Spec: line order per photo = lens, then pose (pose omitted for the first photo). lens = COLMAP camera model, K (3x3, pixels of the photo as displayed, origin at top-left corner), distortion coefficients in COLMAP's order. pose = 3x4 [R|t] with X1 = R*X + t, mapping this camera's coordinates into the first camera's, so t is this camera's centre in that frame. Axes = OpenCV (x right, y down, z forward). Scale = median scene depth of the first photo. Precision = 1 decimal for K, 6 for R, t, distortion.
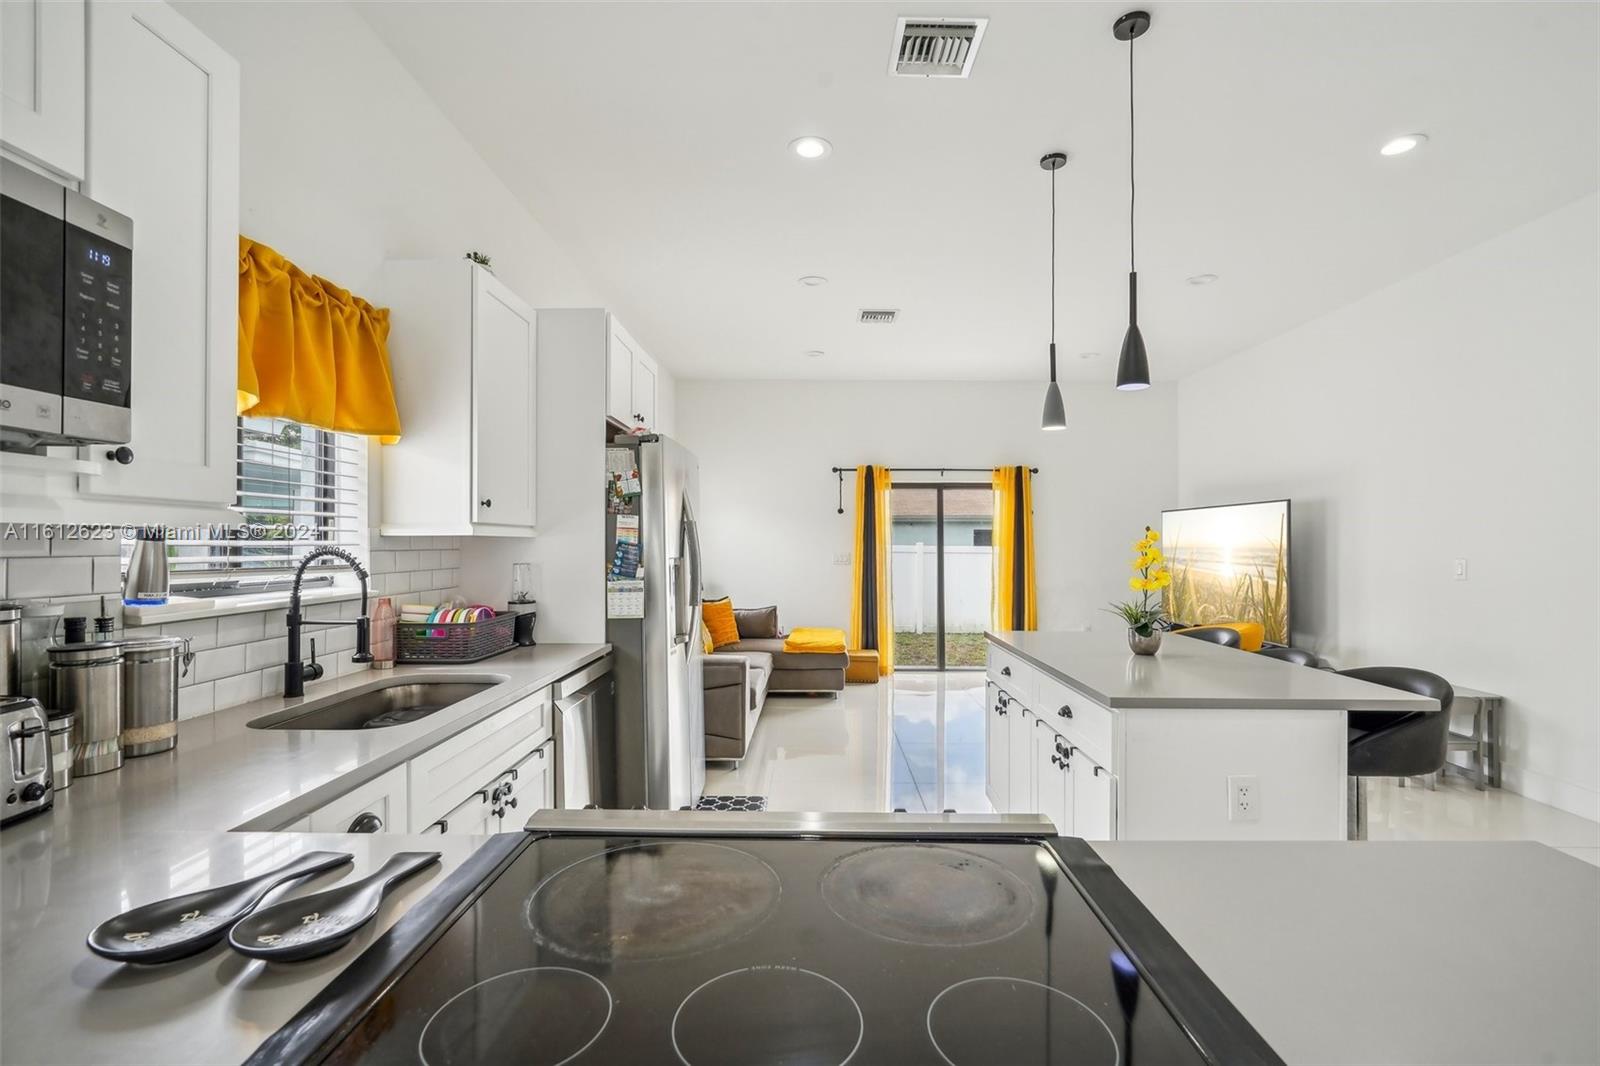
lens RADIAL K [[731.3, 0, 799.4], [0, 731.3, 540.5], [0, 0, 1]] dist [-0.001200, -0.000917]
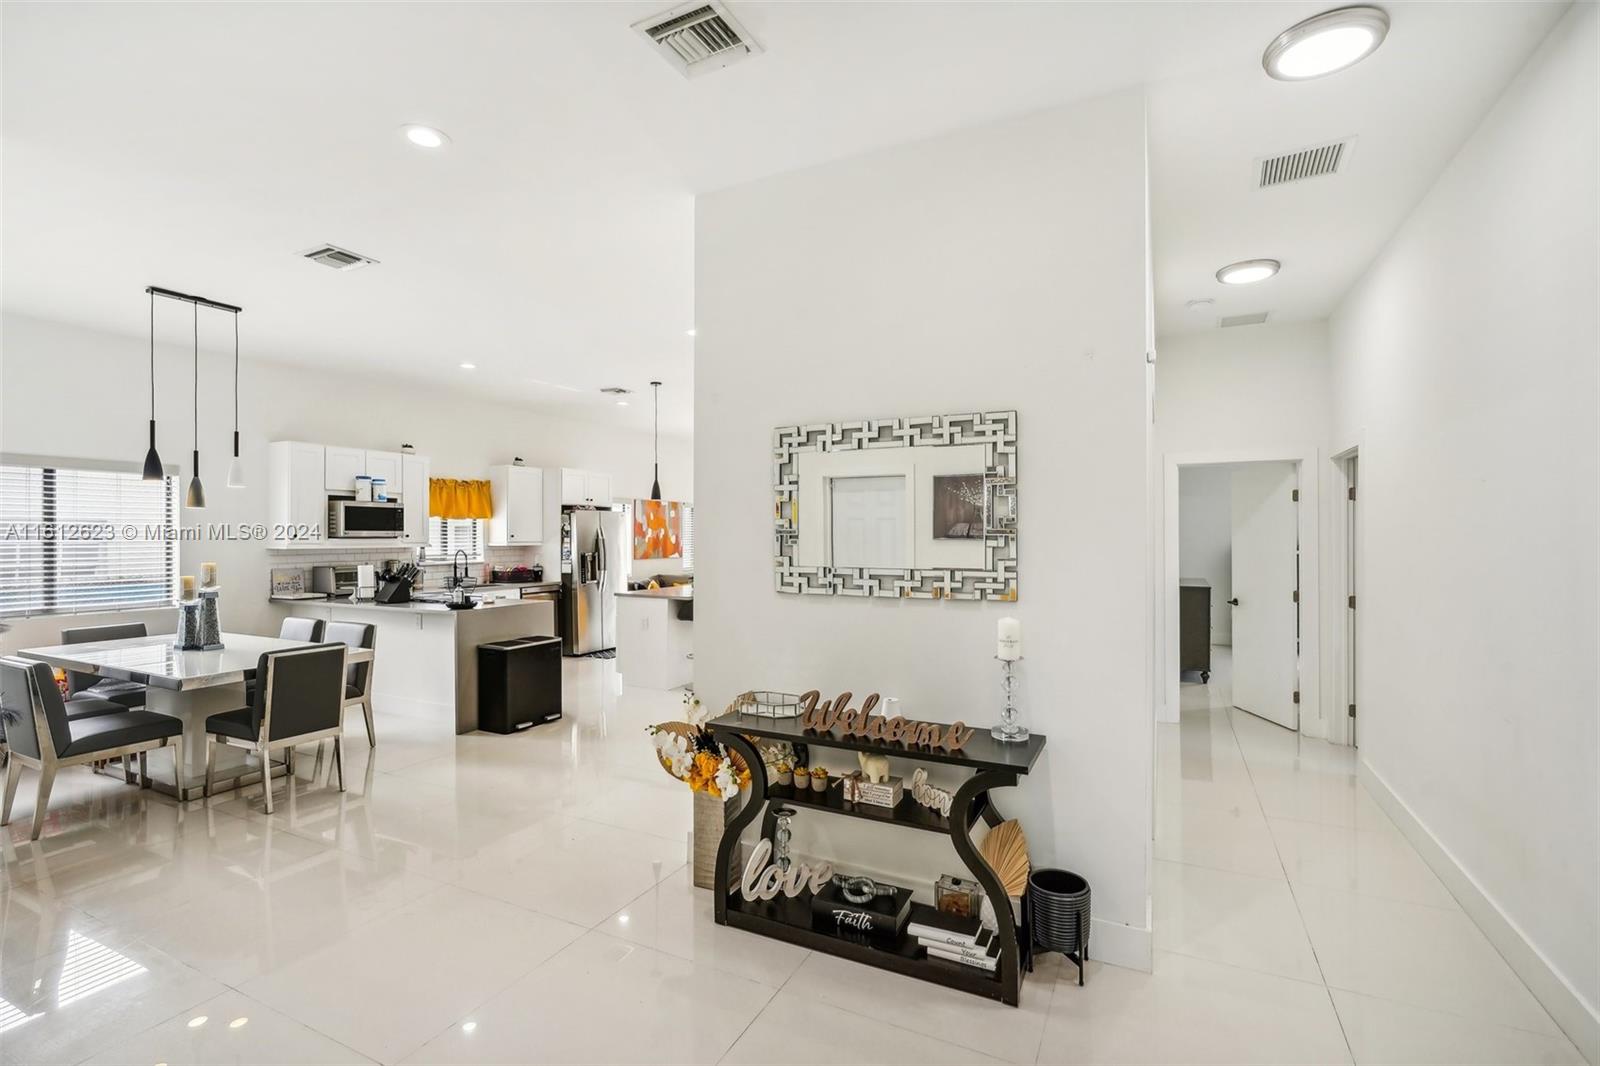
lens RADIAL K [[731.3, 0, 794.7], [0, 731.3, 537.1], [0, 0, 1]] dist [-0.001200, -0.000917]
pose [[0.903904, -0.002178, -0.427730, 2.251732], [0.004331, 0.999982, 0.004061, -0.055709], [0.427713, -0.005524, 0.903898, -1.534869]]
